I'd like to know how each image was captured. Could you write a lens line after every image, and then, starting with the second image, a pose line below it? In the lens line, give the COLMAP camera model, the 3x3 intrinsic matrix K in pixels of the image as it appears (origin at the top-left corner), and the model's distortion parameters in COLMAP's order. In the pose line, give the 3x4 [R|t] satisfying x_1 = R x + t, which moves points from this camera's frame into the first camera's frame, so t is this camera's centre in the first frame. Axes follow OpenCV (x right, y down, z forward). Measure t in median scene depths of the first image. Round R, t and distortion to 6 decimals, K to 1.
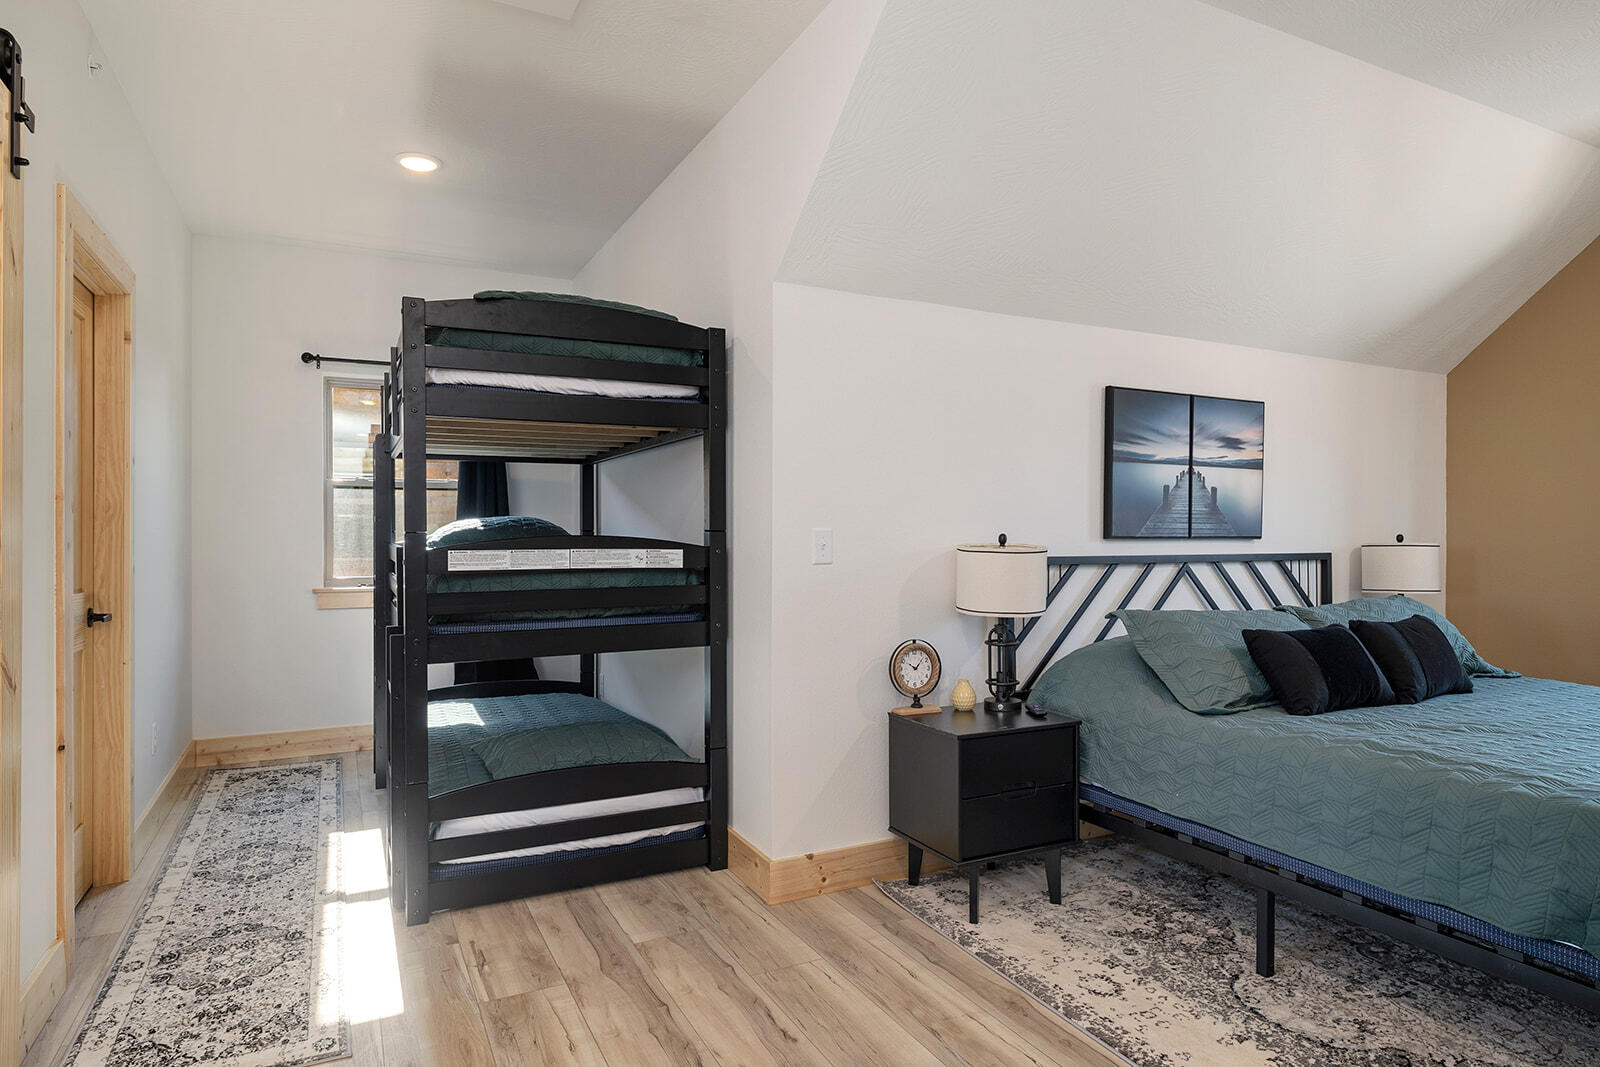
lens RADIAL K [[916.3, 0, 801.5], [0, 916.3, 533.9], [0, 0, 1]] dist [0.003972, -0.003121]
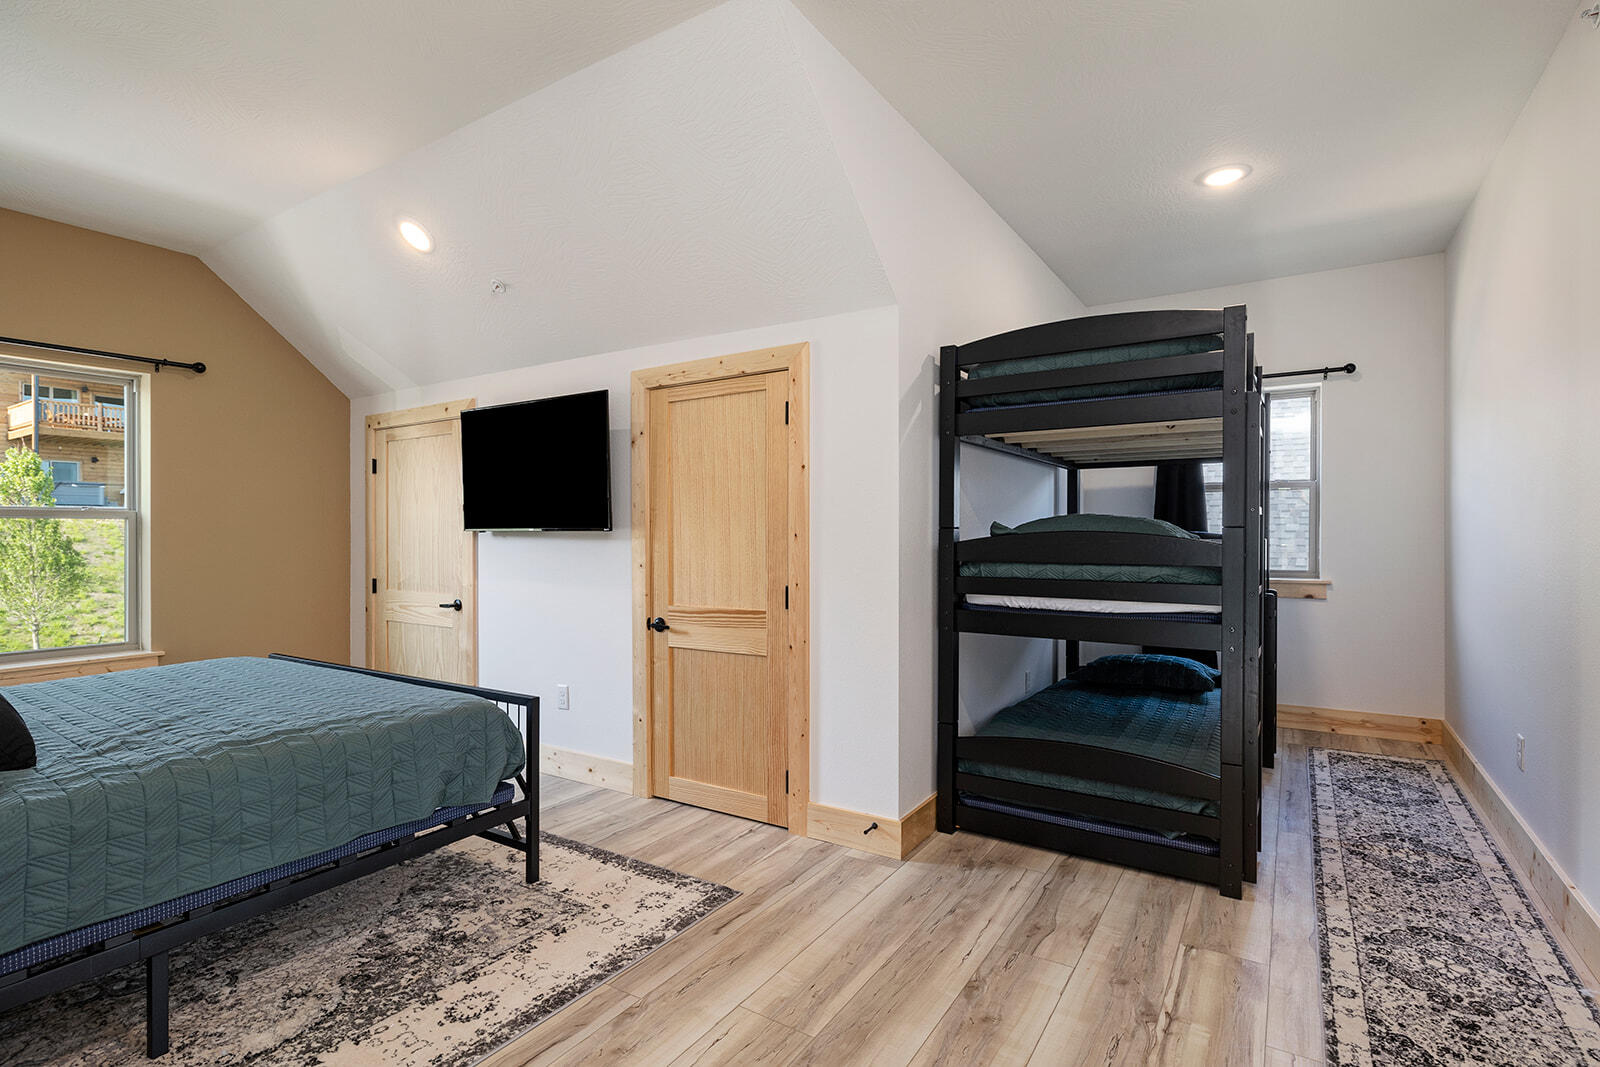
lens RADIAL K [[772.0, 0, 802.6], [0, 772.0, 534.1], [0, 0, 1]] dist [-0.005416, 0.001549]
pose [[-0.504973, 0.002175, 0.863132, -0.328326], [0.008272, 0.999963, 0.002320, -0.000073], [-0.863095, 0.008311, -0.504973, 0.661160]]
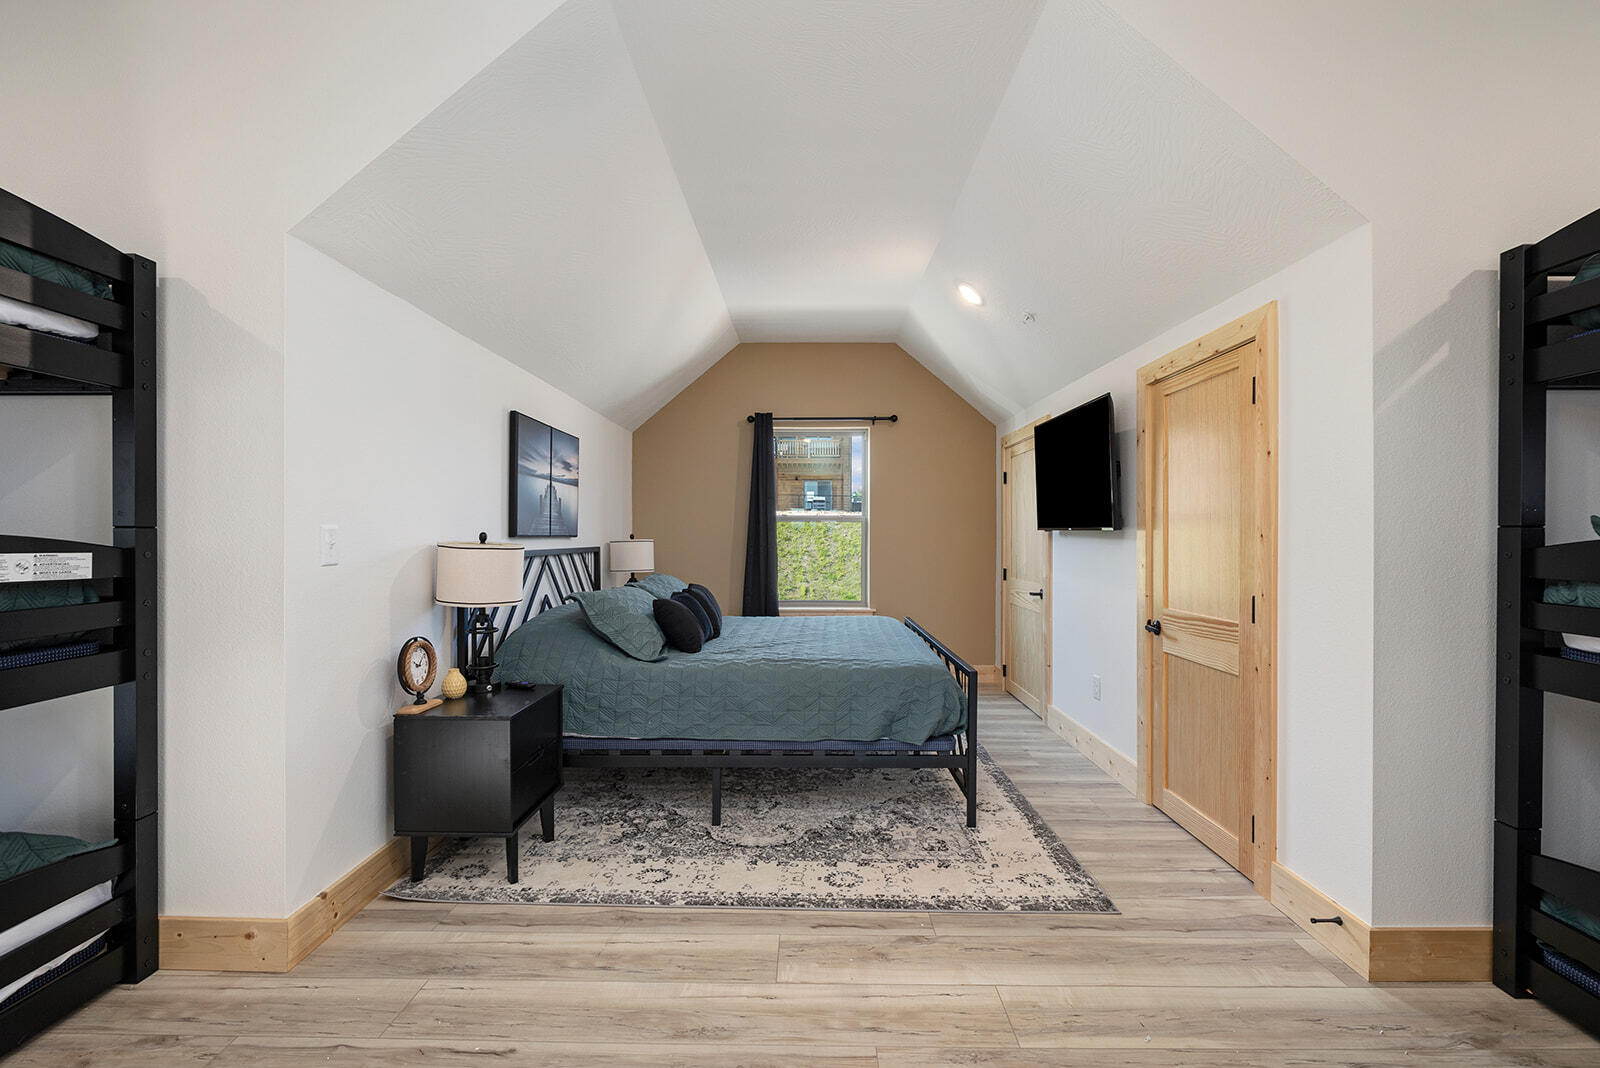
lens RADIAL K [[713.8, 0, 797.7], [0, 713.8, 533.2], [0, 0, 1]] dist [-0.003361, 0.000332]
pose [[0.465010, 0.003118, 0.885300, -0.373271], [-0.000867, 0.999995, -0.003066, 0.003135], [-0.885305, 0.000658, 0.465010, 0.263470]]
